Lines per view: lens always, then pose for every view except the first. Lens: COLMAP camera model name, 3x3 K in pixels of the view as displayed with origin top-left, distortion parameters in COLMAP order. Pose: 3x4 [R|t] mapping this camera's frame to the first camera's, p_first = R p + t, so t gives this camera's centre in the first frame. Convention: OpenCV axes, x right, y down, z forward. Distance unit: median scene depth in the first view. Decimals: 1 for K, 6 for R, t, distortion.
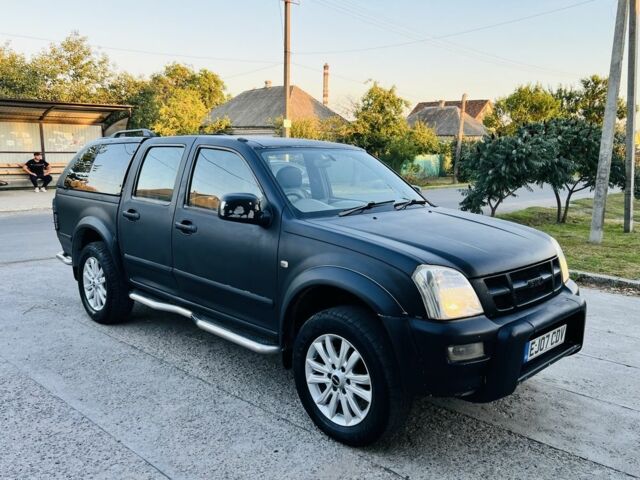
lens RADIAL K [[569.3, 0, 320.0], [0, 569.3, 240.0], [0, 0, 1]] dist [0.030699, 0.001798]
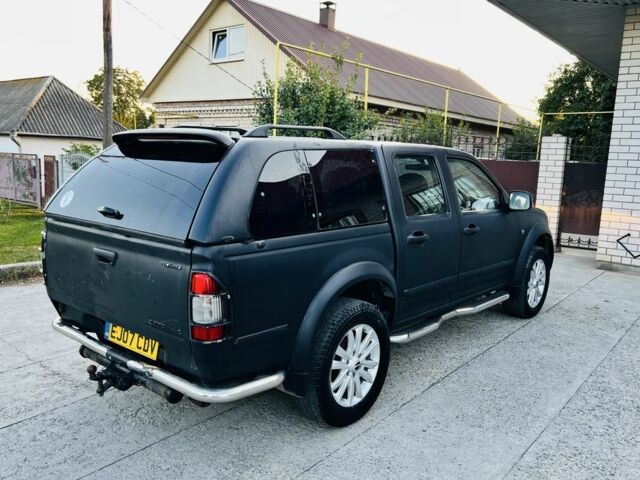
lens RADIAL K [[555.1, 0, 331.1], [0, 555.1, 241.5], [0, 0, 1]] dist [0.139082, -0.221603]
pose [[-0.115147, -0.170495, 0.978607, -1.173431], [0.116431, 0.976053, 0.183750, -0.215736], [-0.986501, 0.135099, -0.092539, 1.265814]]
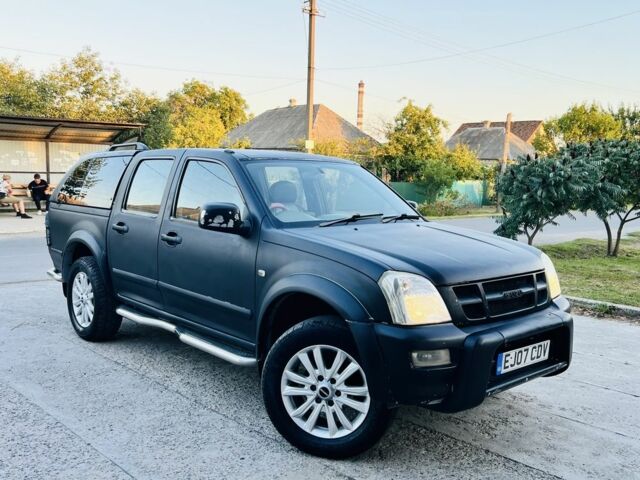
lens RADIAL K [[641.6, 0, 312.3], [0, 641.6, 239.7], [0, 0, 1]] dist [0.043814, -0.020139]
pose [[0.997859, 0.015775, -0.063468, 0.074656], [-0.019419, 0.998174, -0.057203, 0.035981], [0.062450, 0.058313, 0.996343, -0.087847]]
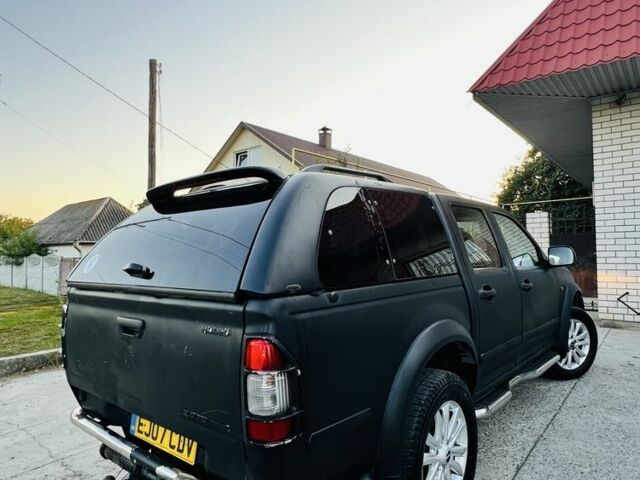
lens RADIAL K [[442.3, 0, 320.0], [0, 442.3, 240.0], [0, 0, 1]] dist [0.006504, -0.001975]
pose [[-0.103774, 0.016636, 0.994462, -0.921435], [0.169942, 0.985453, 0.001249, -0.156767], [-0.979975, 0.169131, -0.105091, 1.326852]]
